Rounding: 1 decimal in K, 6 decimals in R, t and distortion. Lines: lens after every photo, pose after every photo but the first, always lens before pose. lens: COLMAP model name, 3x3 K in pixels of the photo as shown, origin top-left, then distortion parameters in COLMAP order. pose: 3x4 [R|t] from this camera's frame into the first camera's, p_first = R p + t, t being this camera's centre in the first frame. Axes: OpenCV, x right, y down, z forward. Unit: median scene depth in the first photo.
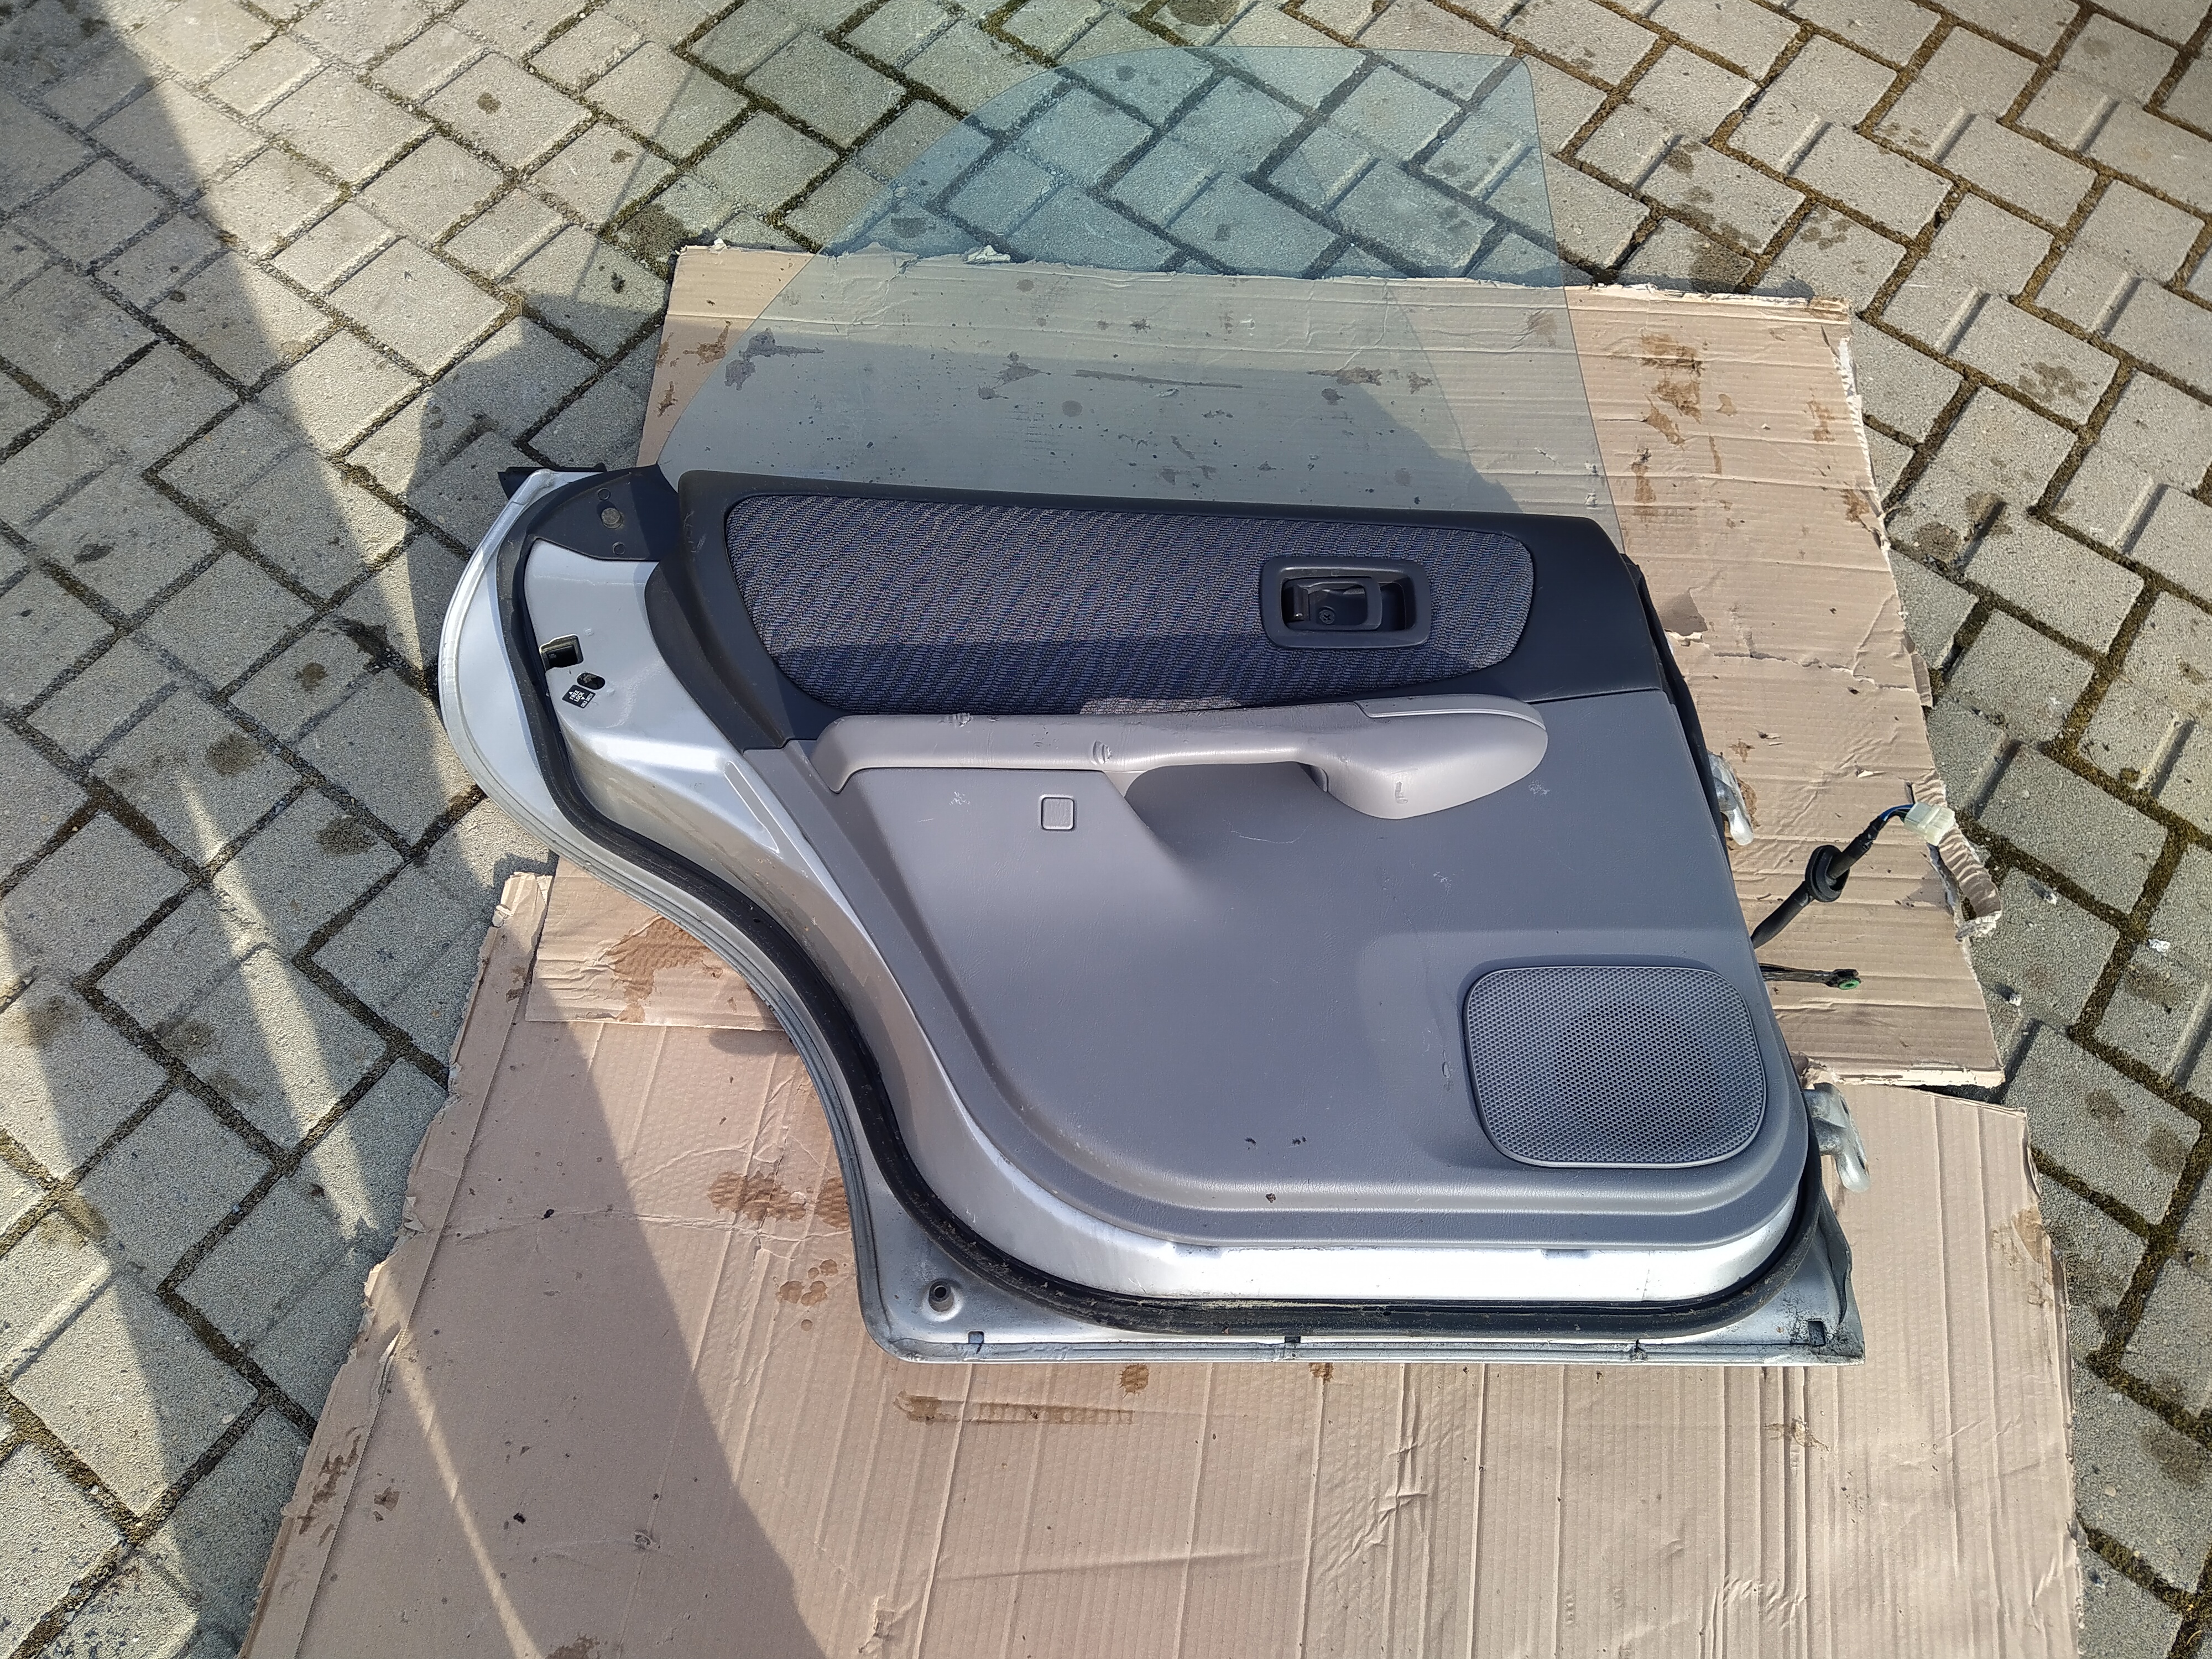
lens RADIAL K [[1605.2, 0, 1098.2], [0, 1605.2, 833.4], [0, 0, 1]] dist [0.085881, -0.116116]
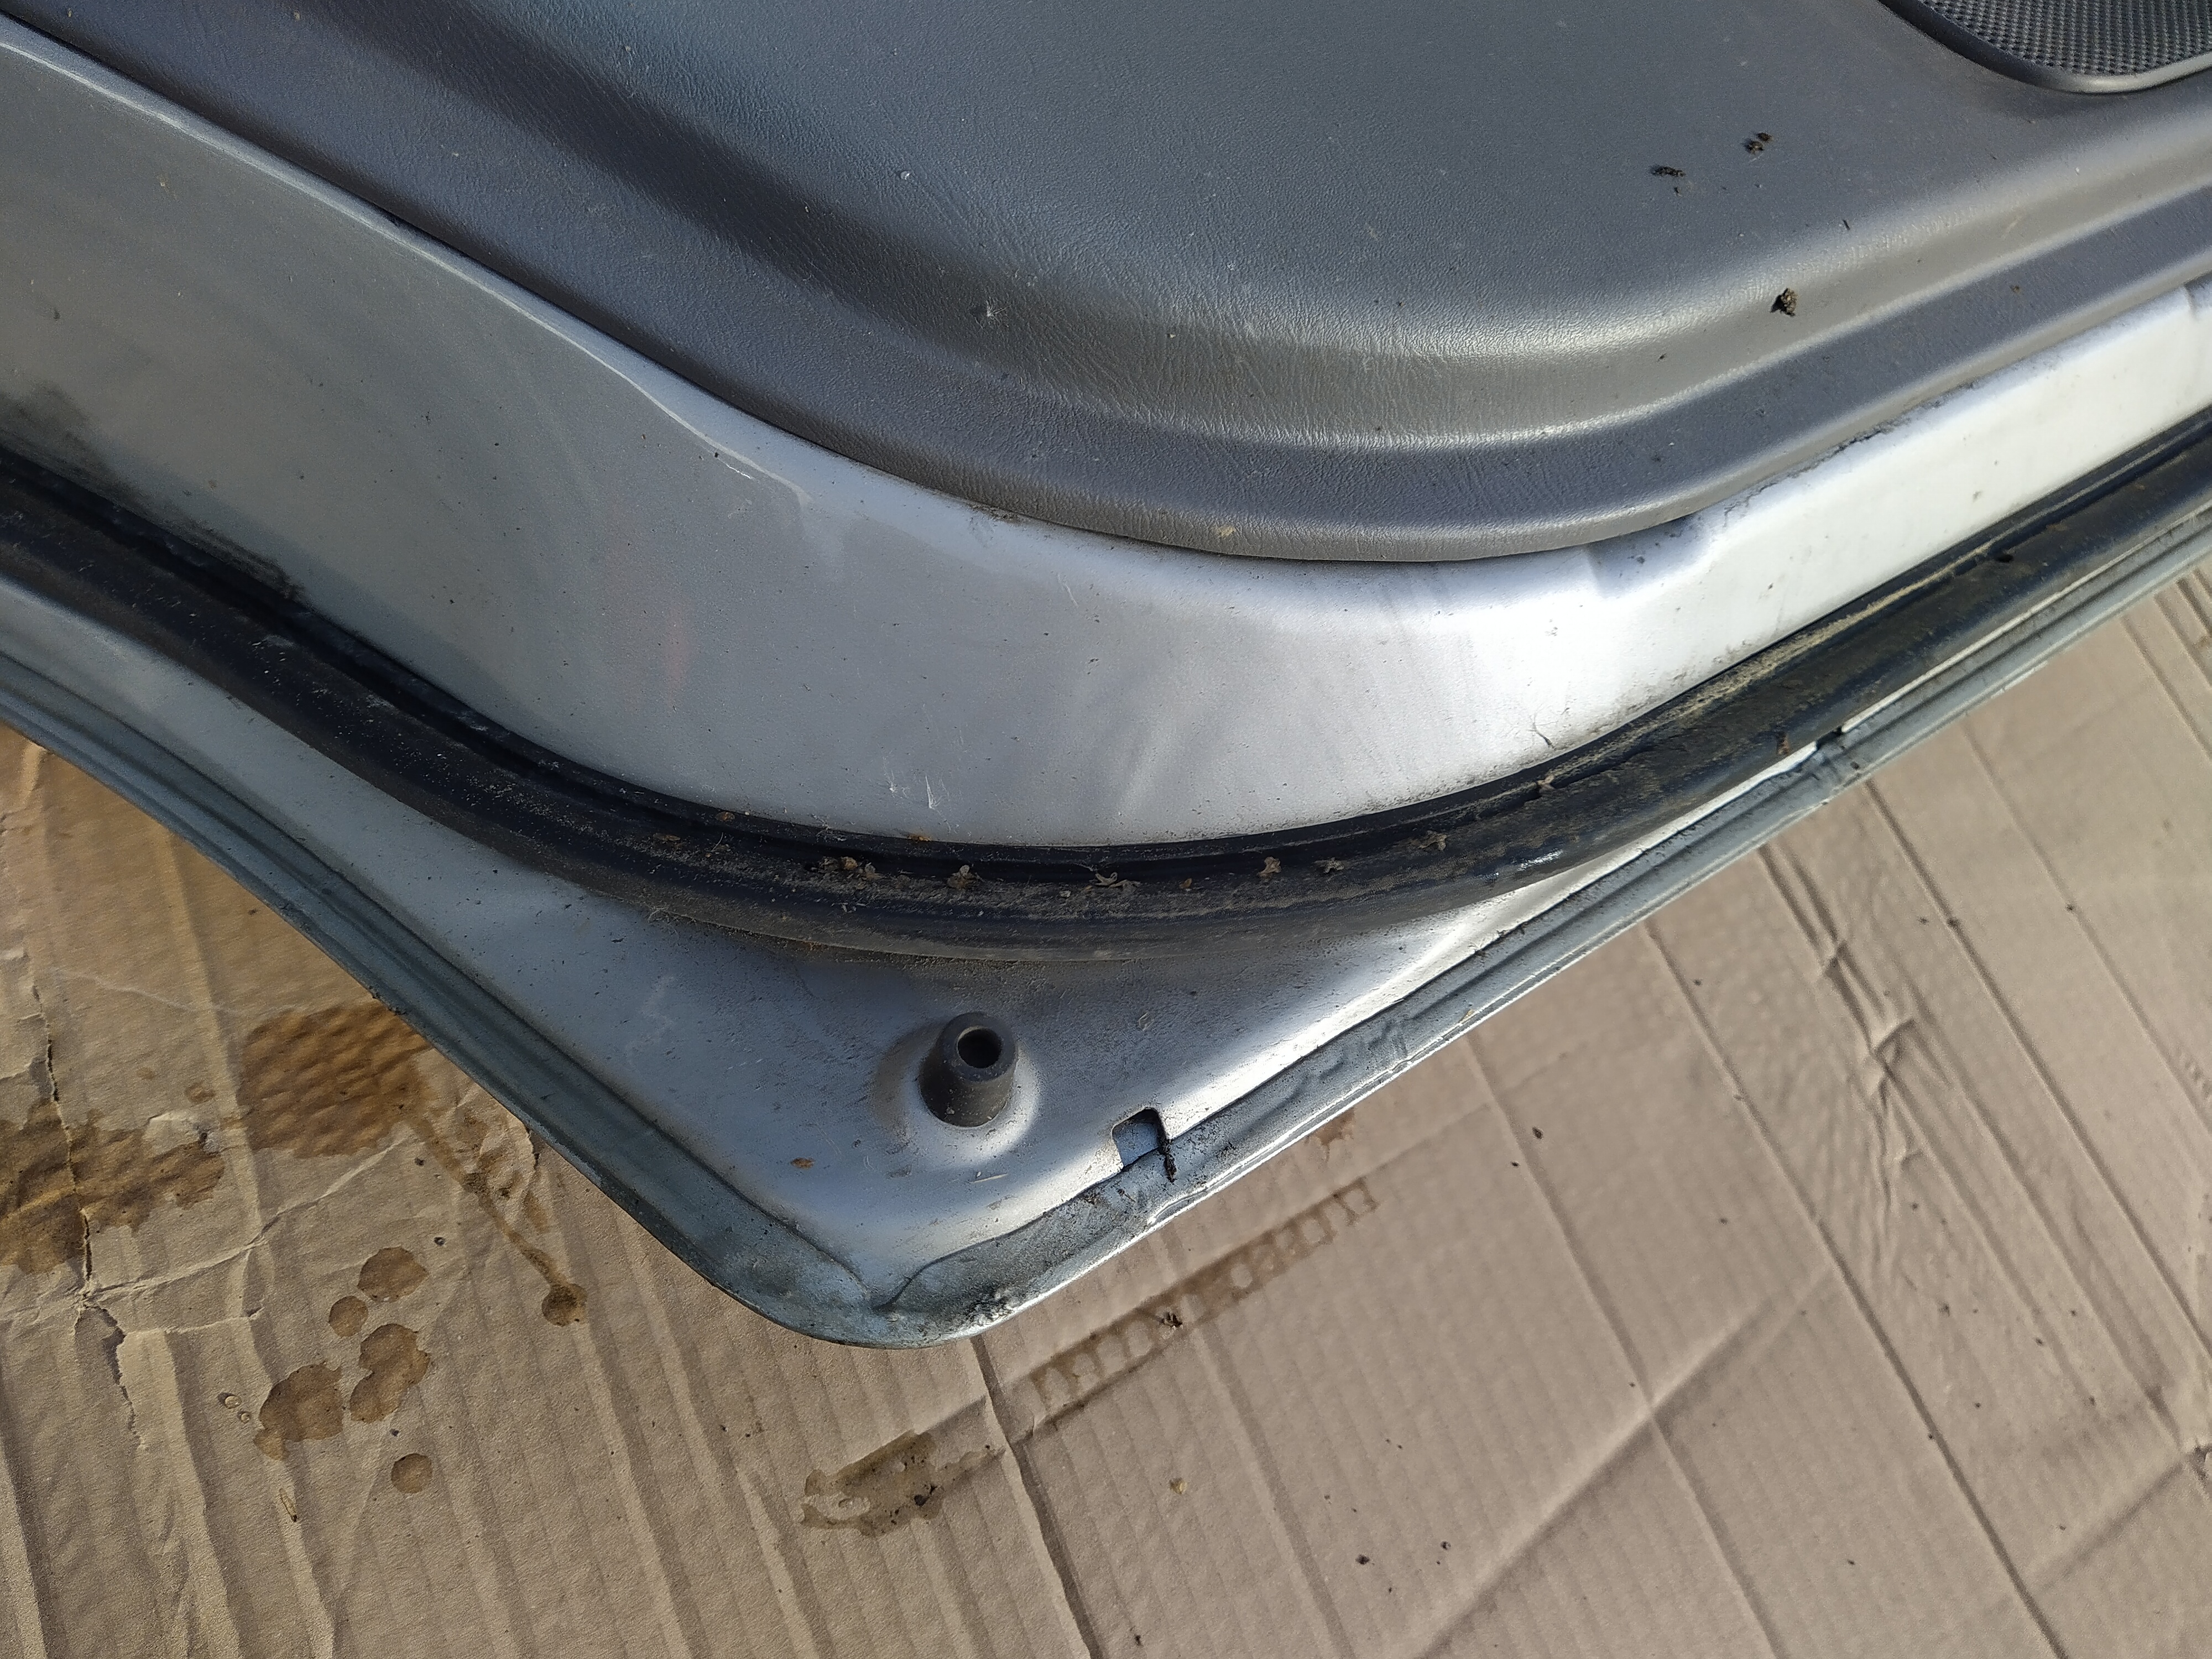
lens RADIAL K [[1682.3, 0, 1084.5], [0, 1682.3, 837.5], [0, 0, 1]] dist [0.065433, -0.143358]
pose [[0.804156, -0.390969, 0.447745, -0.155433], [0.352832, 0.920154, 0.169783, 0.171090], [-0.478374, 0.021447, 0.877894, 0.601089]]
